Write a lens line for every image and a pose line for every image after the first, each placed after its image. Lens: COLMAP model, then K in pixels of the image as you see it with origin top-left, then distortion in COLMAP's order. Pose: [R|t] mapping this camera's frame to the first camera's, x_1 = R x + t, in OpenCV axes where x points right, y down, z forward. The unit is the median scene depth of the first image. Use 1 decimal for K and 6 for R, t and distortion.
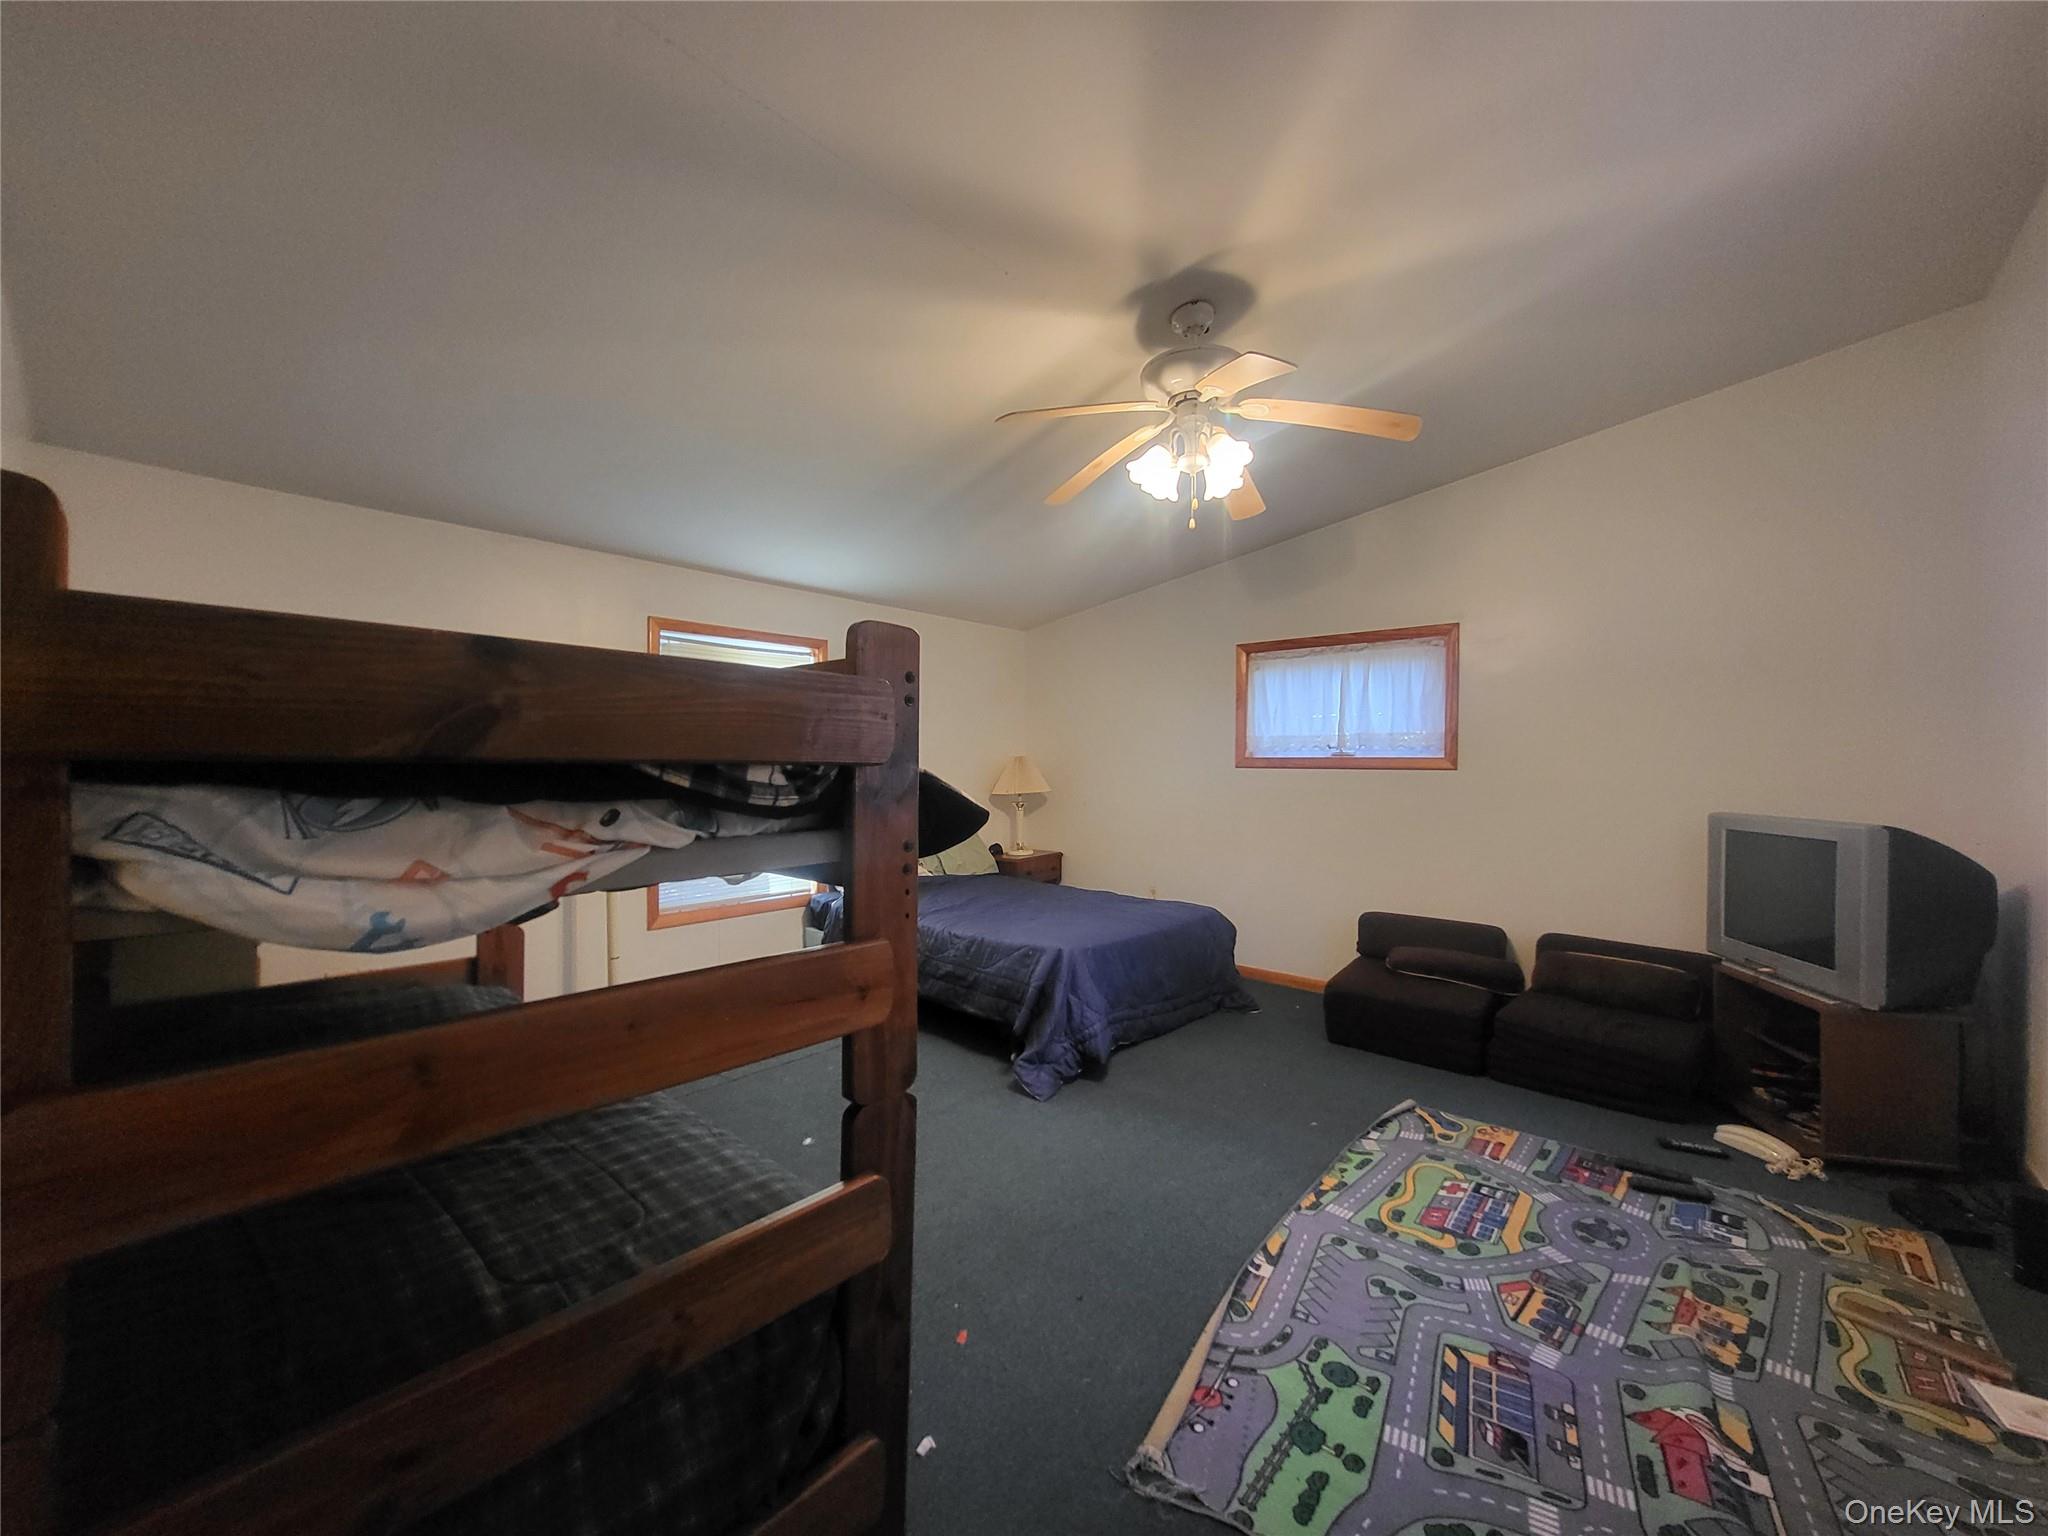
lens RADIAL K [[800.9, 0, 1019.2], [0, 800.9, 763.8], [0, 0, 1]] dist [-0.000142, 0.000381]
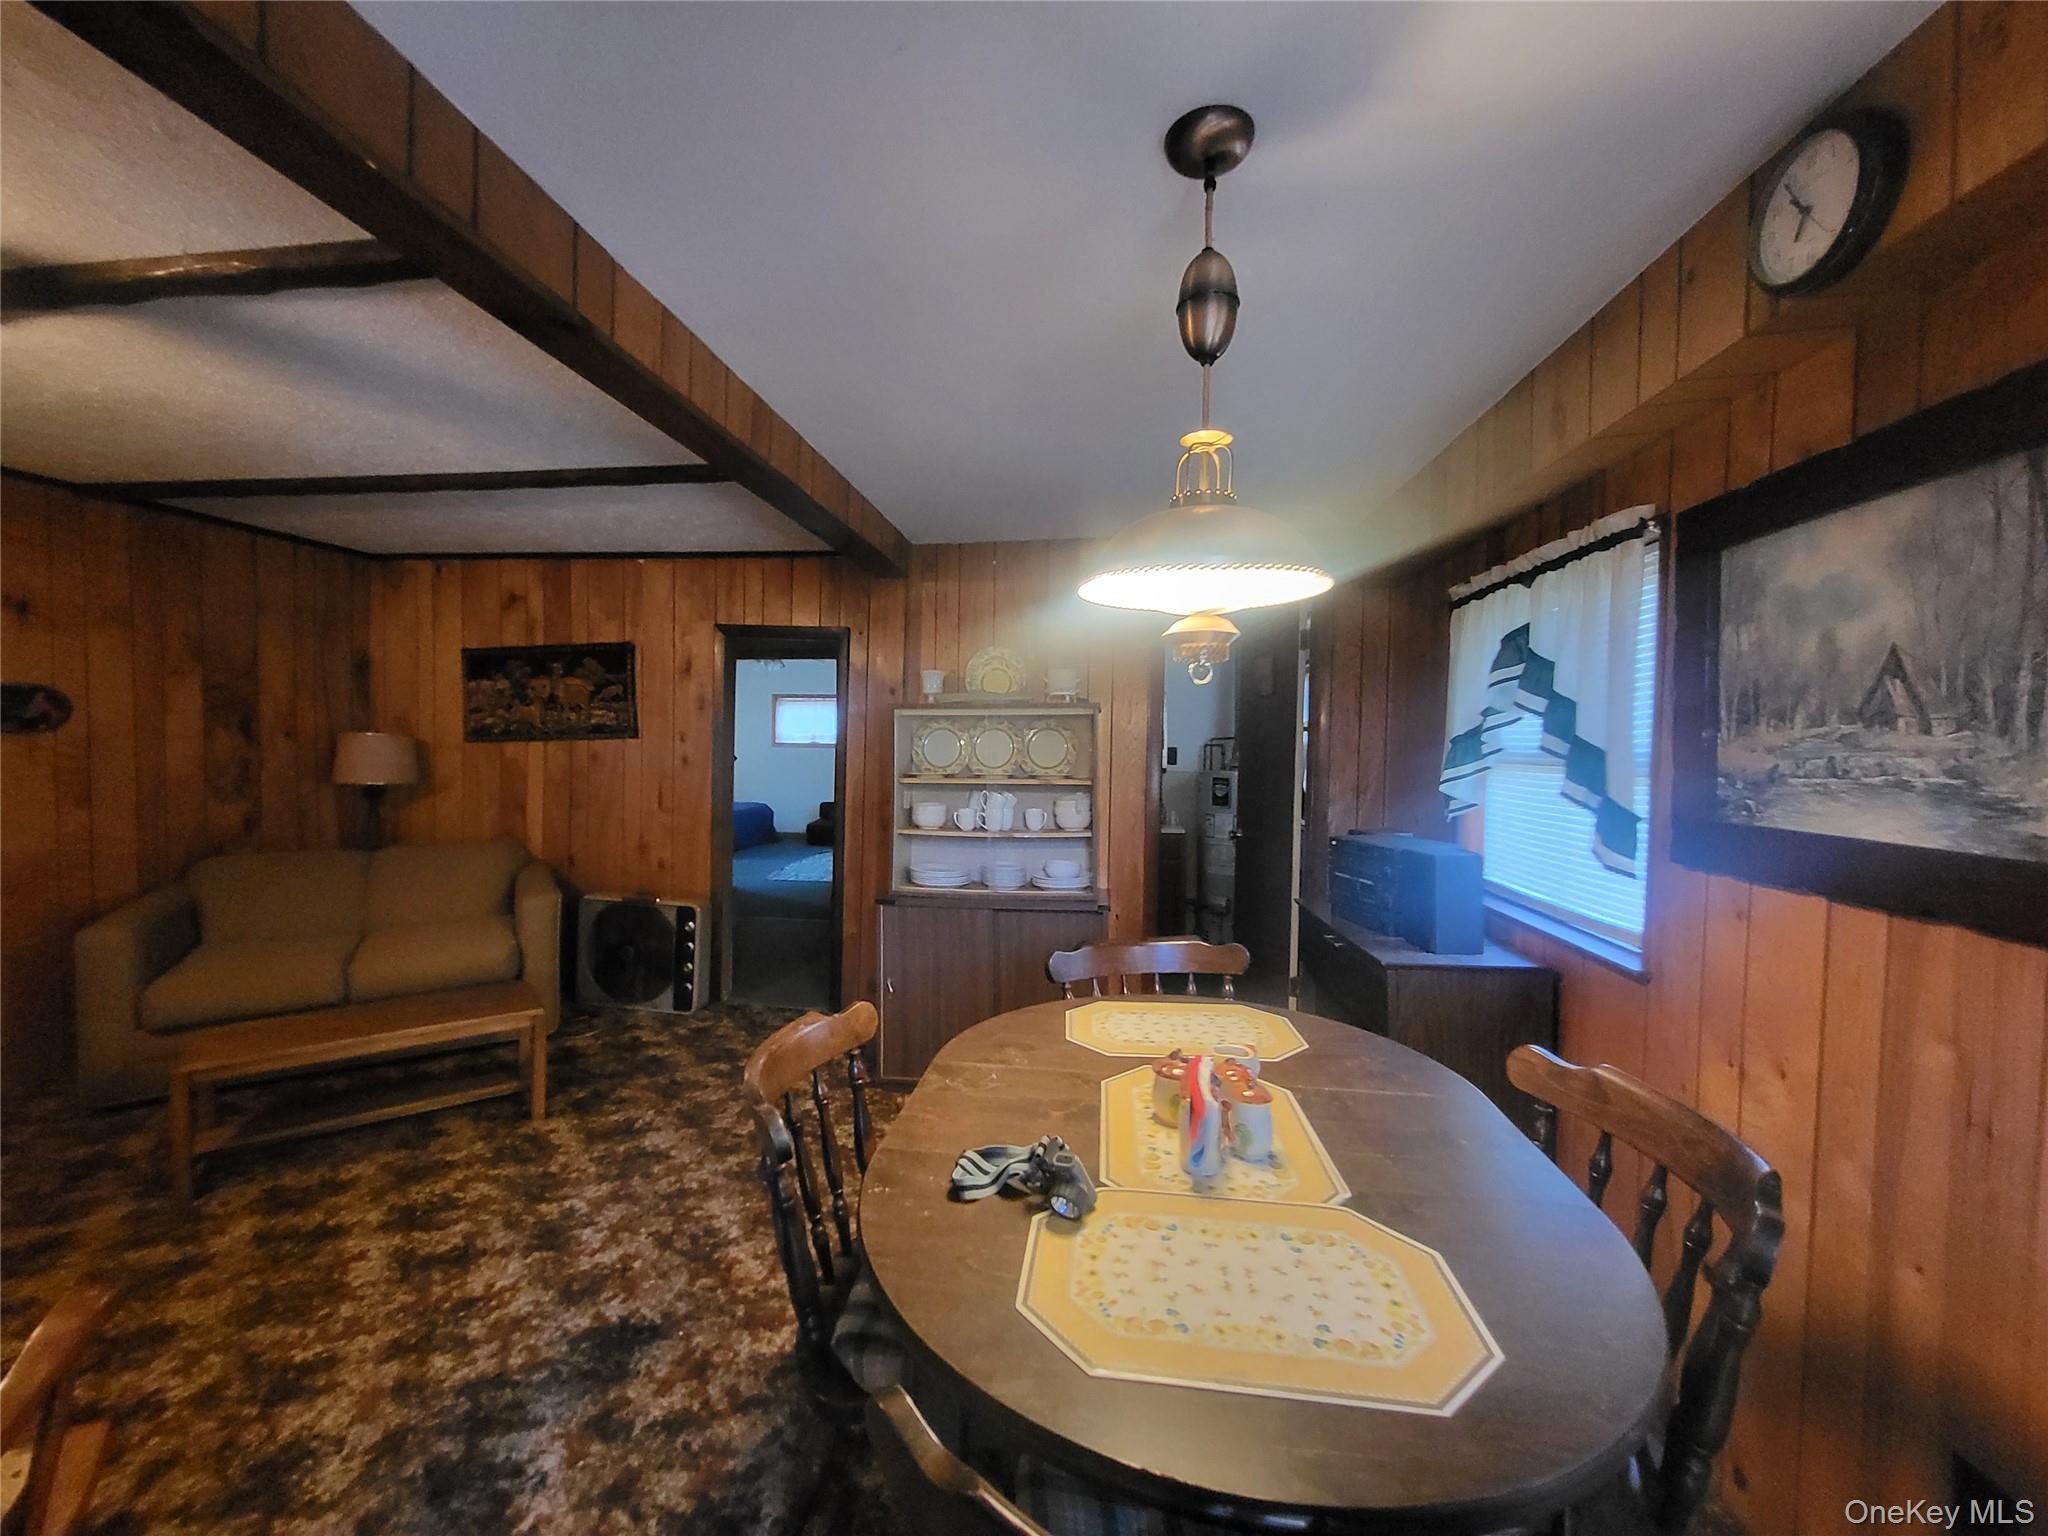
lens RADIAL K [[800.9, 0, 1010.1], [0, 800.9, 771.5], [0, 0, 1]] dist [-0.000142, 0.000381]
pose [[0.832435, -0.009027, 0.554050, -1.127060], [-0.003981, 0.999744, 0.022270, 0.048058], [-0.554109, -0.020743, 0.832186, -3.354578]]
